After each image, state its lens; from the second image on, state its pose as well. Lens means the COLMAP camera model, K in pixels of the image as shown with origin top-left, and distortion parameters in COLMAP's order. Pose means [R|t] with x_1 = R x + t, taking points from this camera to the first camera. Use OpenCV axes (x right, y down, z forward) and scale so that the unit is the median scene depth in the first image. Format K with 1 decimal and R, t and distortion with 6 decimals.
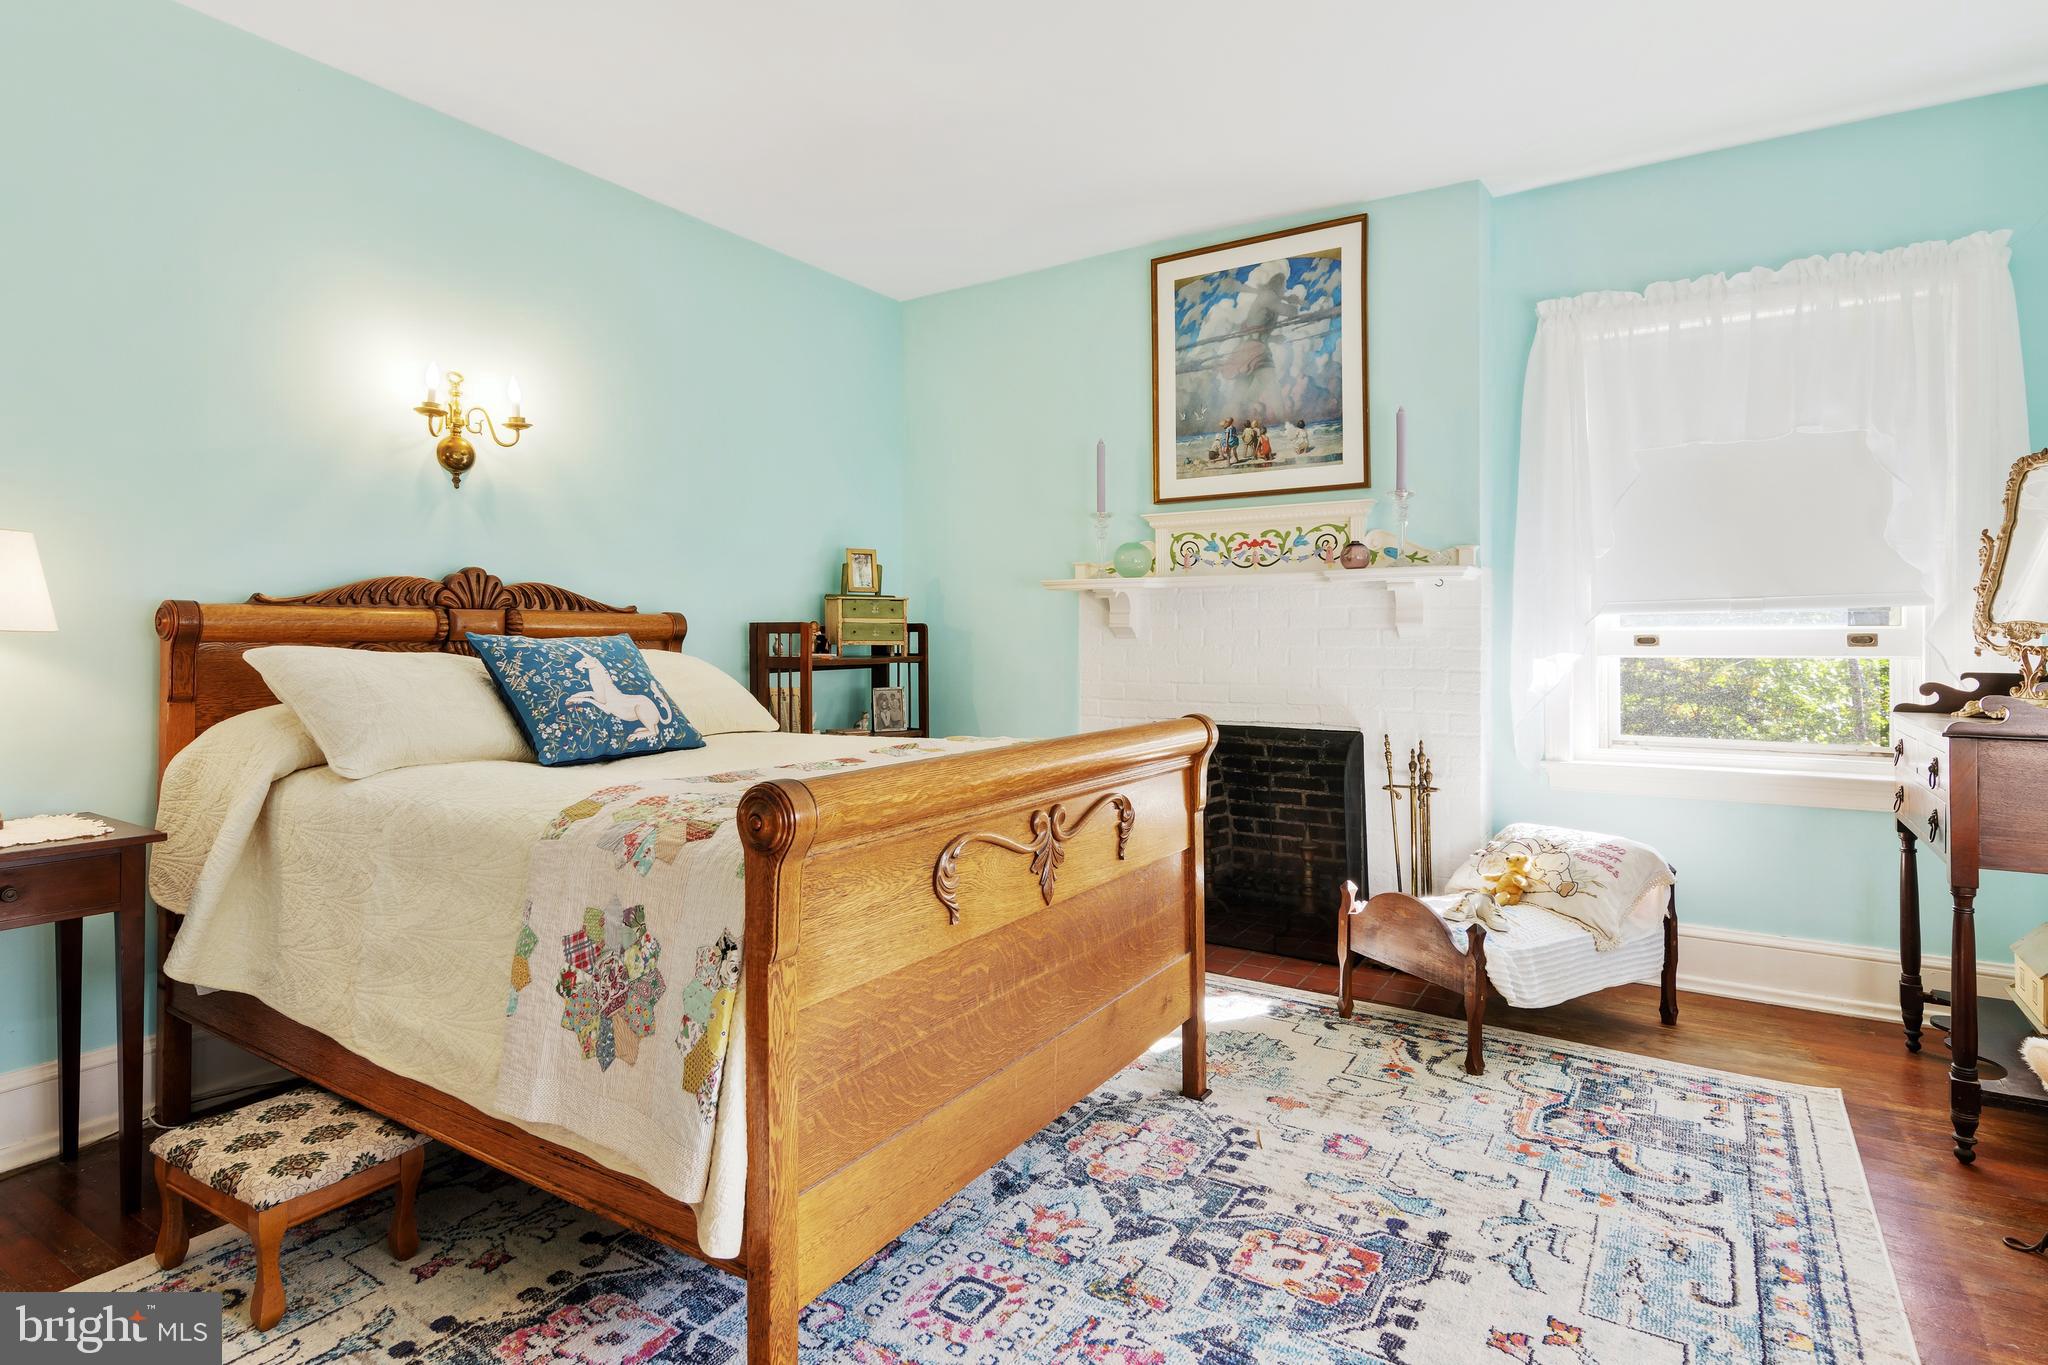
lens RADIAL K [[1074.7, 0, 1036.3], [0, 1074.7, 639.8], [0, 0, 1]] dist [0.013286, -0.005172]
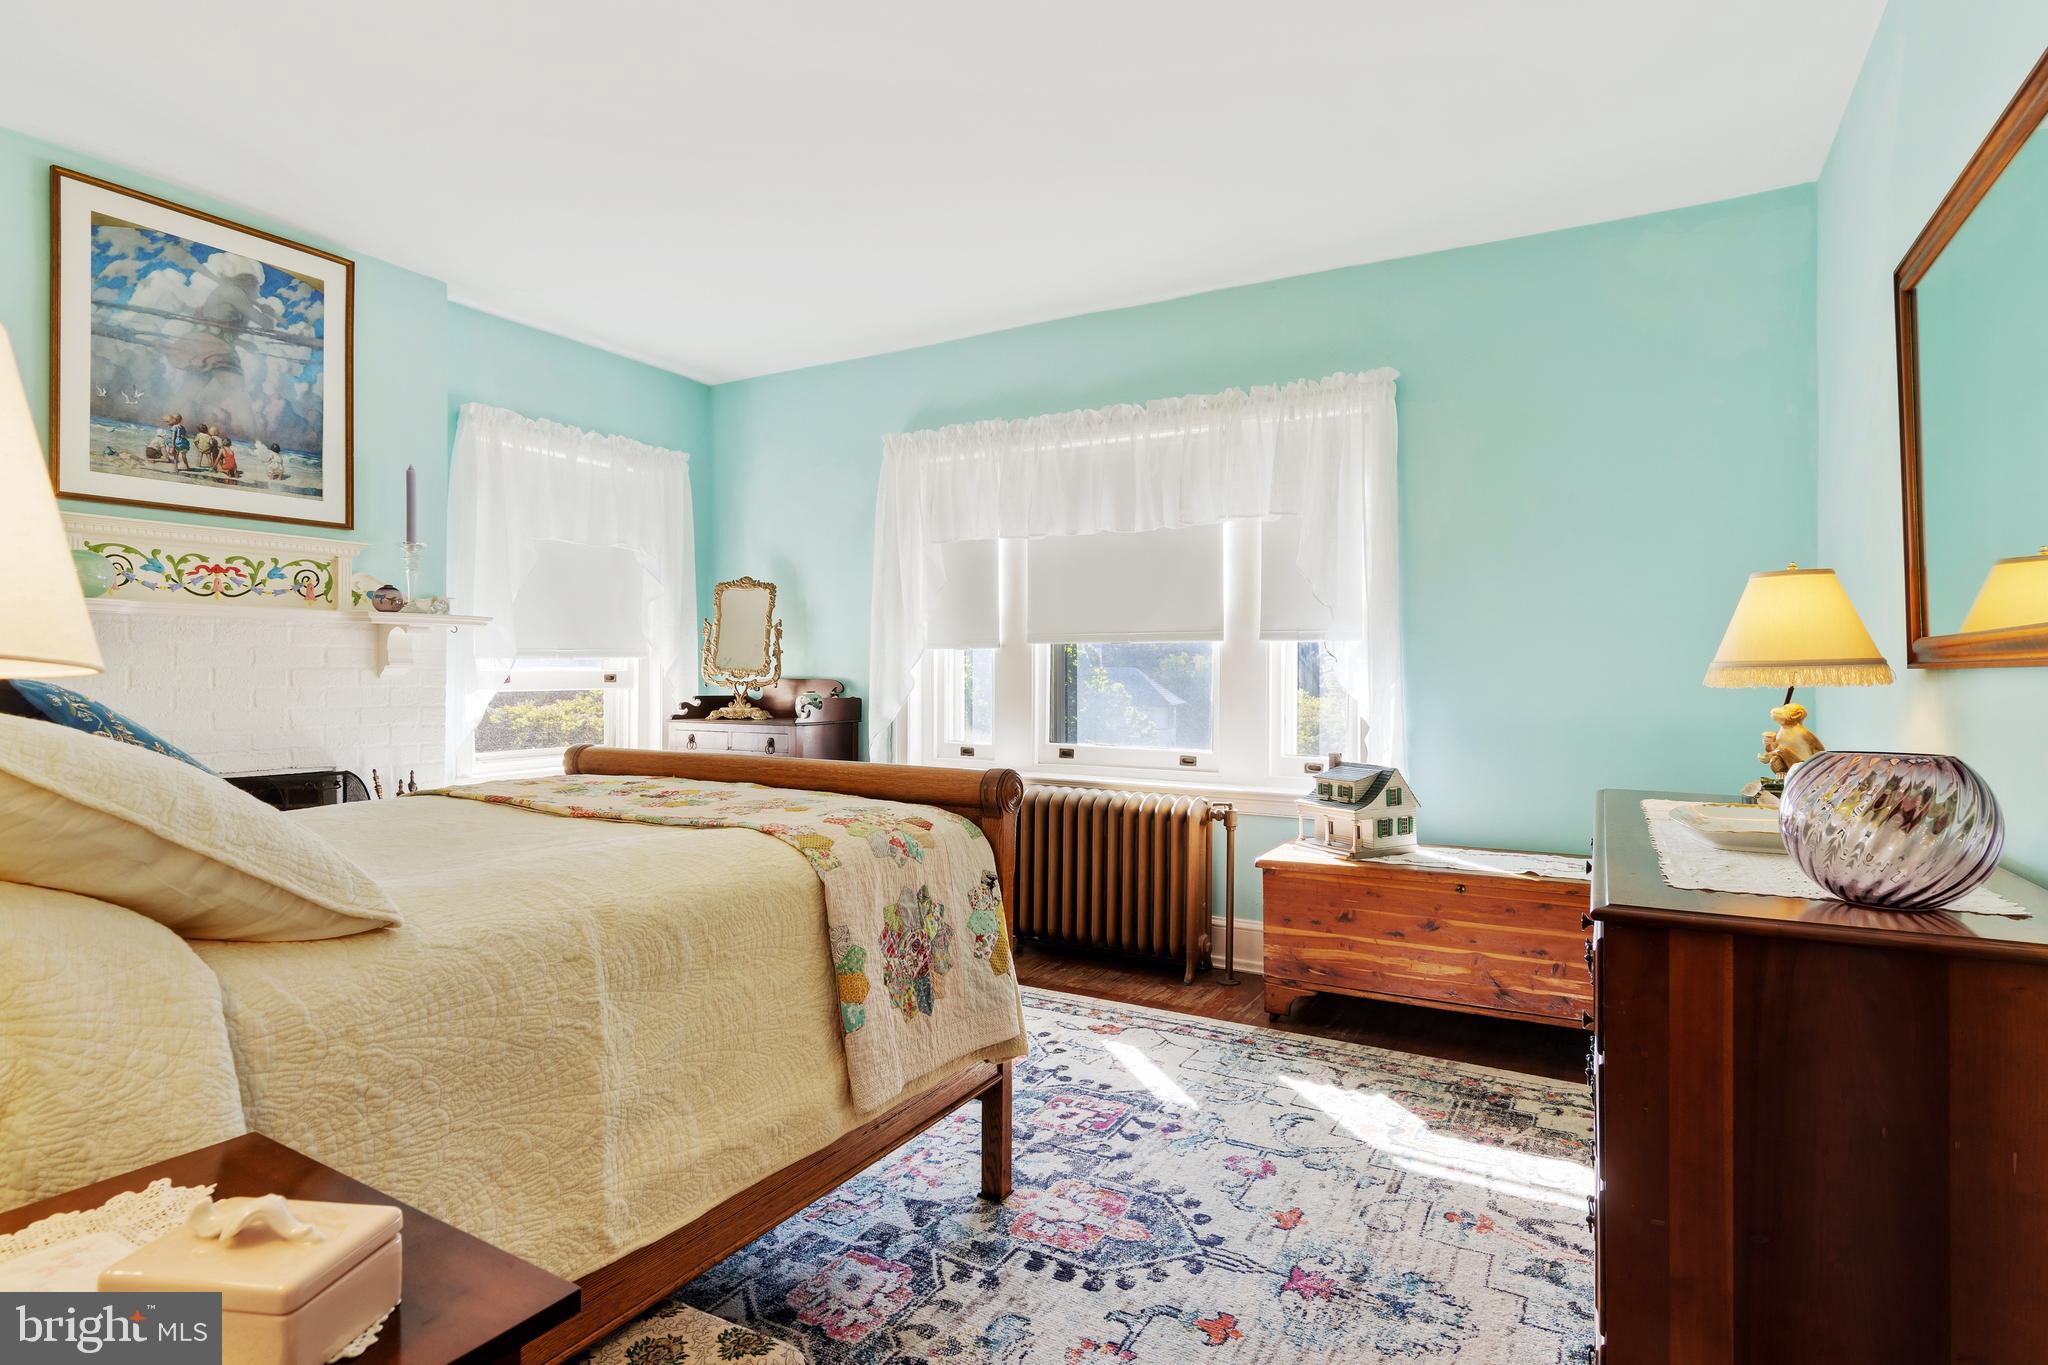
lens RADIAL K [[1074.7, 0, 1026.9], [0, 1074.7, 672.9], [0, 0, 1]] dist [0.013286, -0.005172]
pose [[-0.056654, 0.000011, 0.998394, -0.720188], [-0.000896, 1.000000, -0.000062, -0.006352], [-0.998393, -0.000898, -0.056654, 0.402693]]
